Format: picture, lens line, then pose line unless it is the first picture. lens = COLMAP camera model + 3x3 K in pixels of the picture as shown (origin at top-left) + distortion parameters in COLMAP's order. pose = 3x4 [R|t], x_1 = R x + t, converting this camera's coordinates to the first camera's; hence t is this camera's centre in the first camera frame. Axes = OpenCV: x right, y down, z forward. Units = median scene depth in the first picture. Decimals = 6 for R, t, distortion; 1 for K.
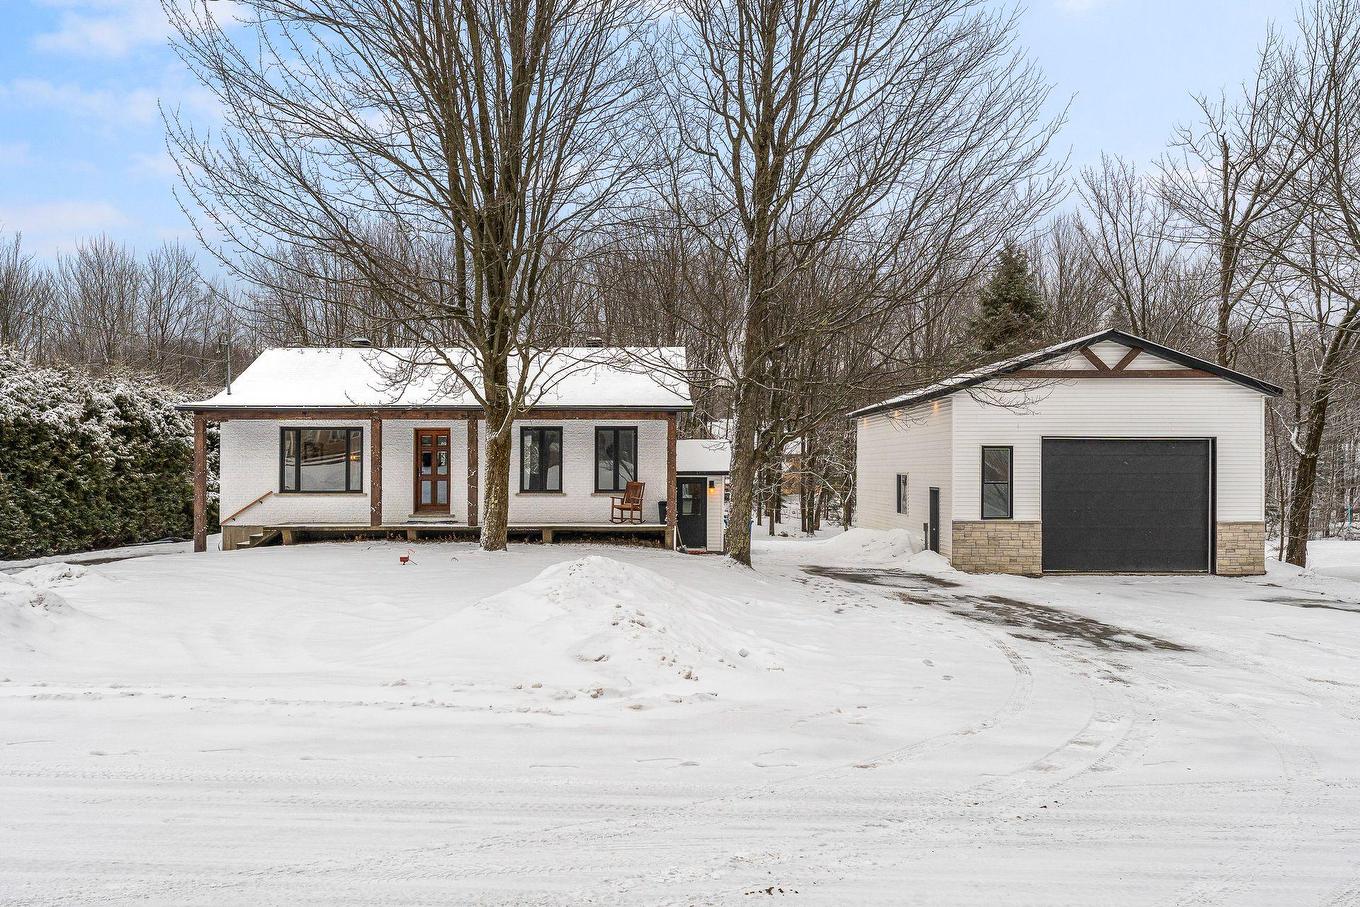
lens RADIAL K [[921.4, 0, 680.0], [0, 921.4, 453.5], [0, 0, 1]] dist [-0.000257, 0.000743]
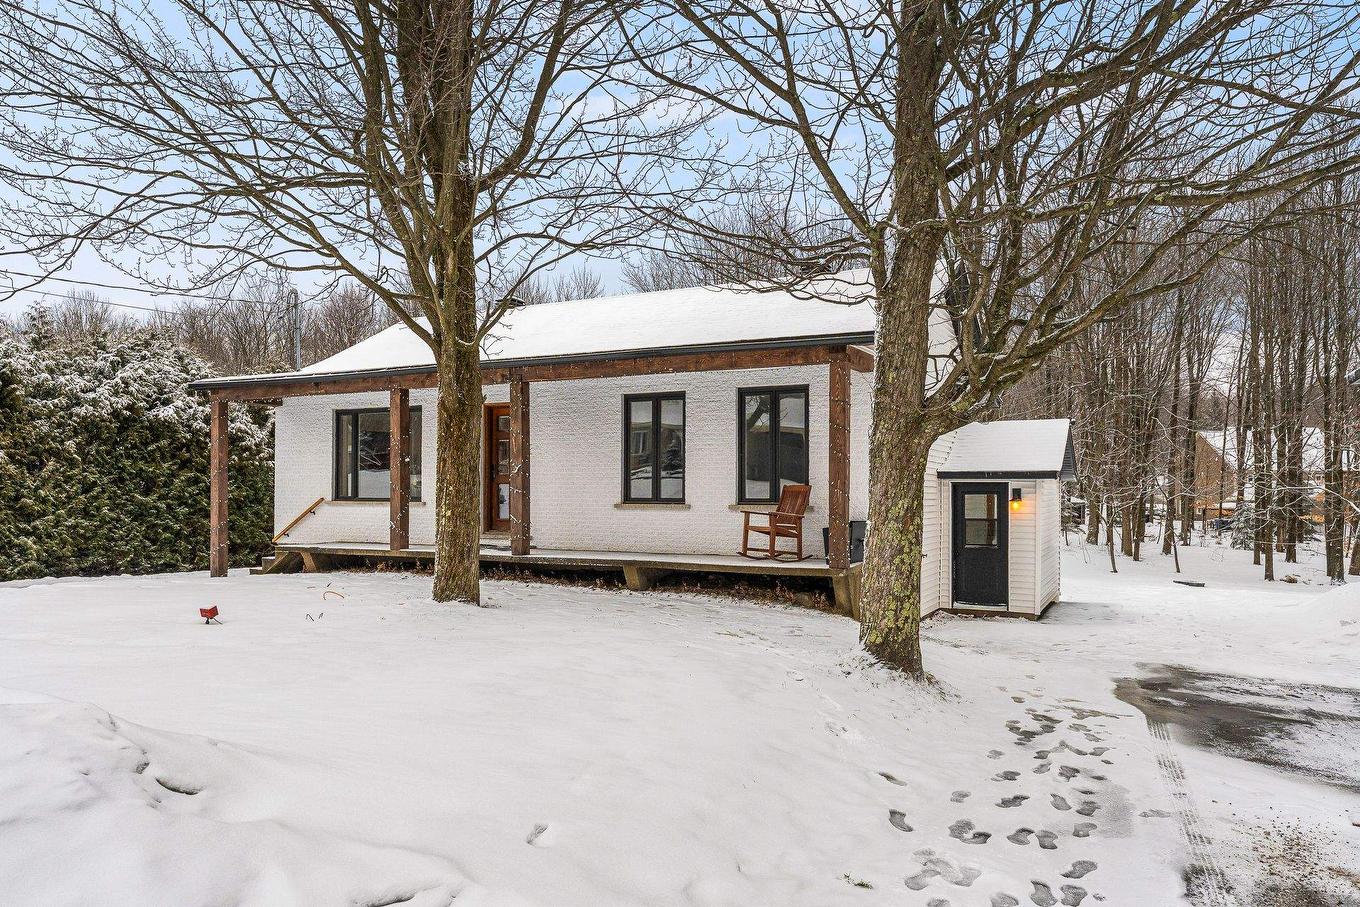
lens RADIAL K [[921.4, 0, 680.0], [0, 921.4, 453.5], [0, 0, 1]] dist [-0.000257, 0.000743]
pose [[0.869792, -0.019121, -0.493048, 0.165011], [0.006502, 0.999606, -0.027295, 0.027276], [0.493376, 0.020535, 0.869574, 0.495832]]
